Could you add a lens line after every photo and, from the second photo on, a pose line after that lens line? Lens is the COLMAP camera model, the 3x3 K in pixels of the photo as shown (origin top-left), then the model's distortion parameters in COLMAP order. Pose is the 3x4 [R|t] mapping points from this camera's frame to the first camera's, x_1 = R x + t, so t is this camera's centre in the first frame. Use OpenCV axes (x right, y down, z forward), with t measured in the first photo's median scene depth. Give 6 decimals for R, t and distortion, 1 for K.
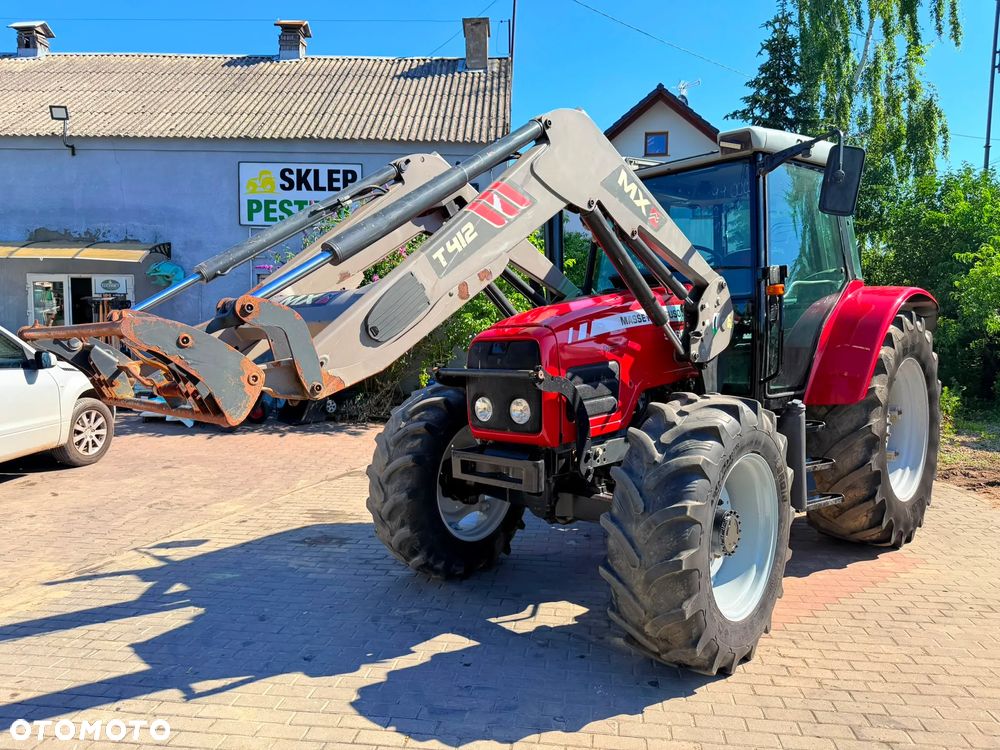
lens RADIAL K [[714.4, 0, 498.9], [0, 714.4, 372.5], [0, 0, 1]] dist [0.013163, -0.012080]
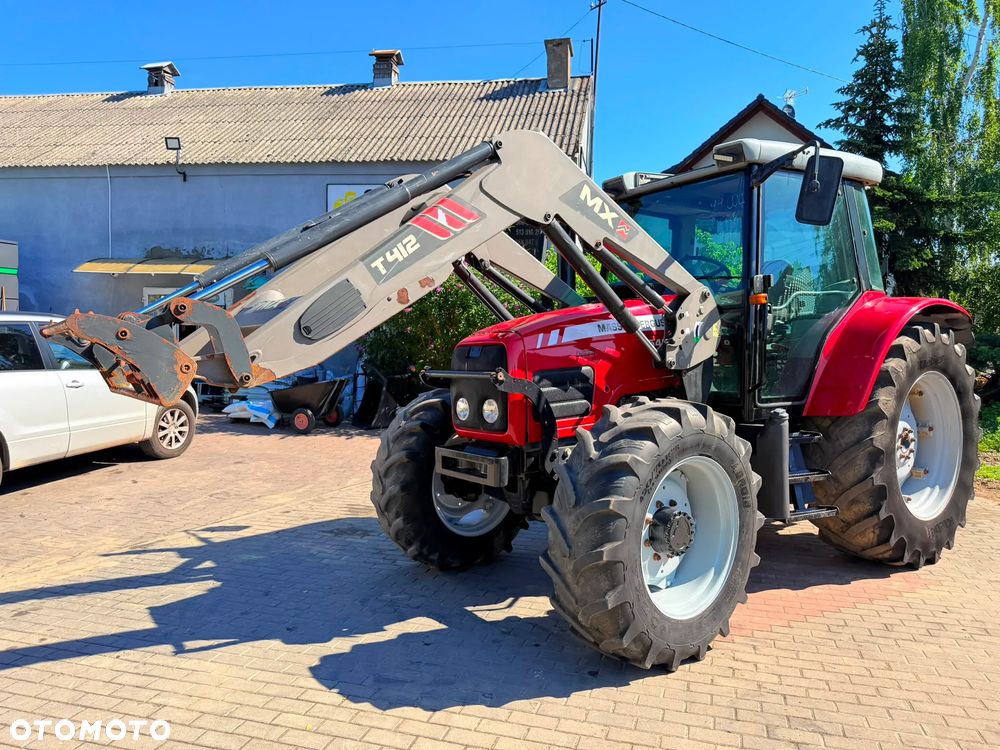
lens RADIAL K [[712.9, 0, 505.4], [0, 712.9, 371.9], [0, 0, 1]] dist [0.033893, -0.041420]
pose [[0.988997, 0.016828, -0.146974, 0.064826], [-0.020155, 0.999573, -0.021178, 0.005566], [0.146554, 0.023907, 0.988914, -0.017114]]
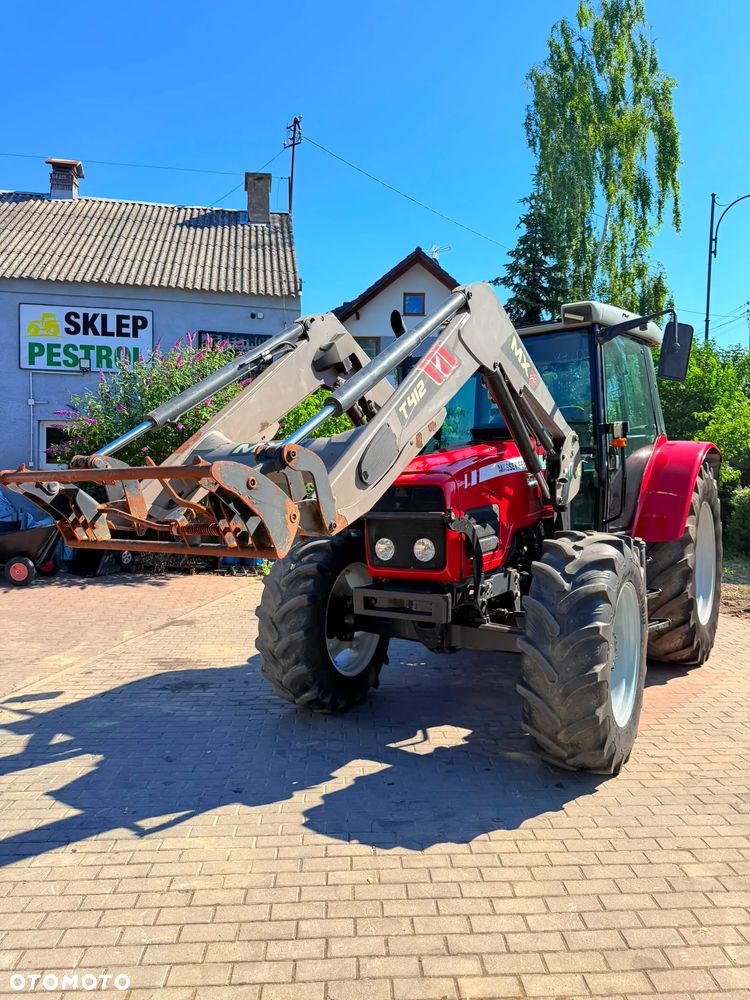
lens RADIAL K [[714.4, 0, 374.7], [0, 714.4, 502.3], [0, 0, 1]] dist [0.013163, -0.012080]
pose [[0.981973, -0.004308, 0.188970, -0.078695], [0.009728, 0.999567, -0.027765, 0.003231], [-0.188769, 0.029103, 0.981590, -0.021112]]
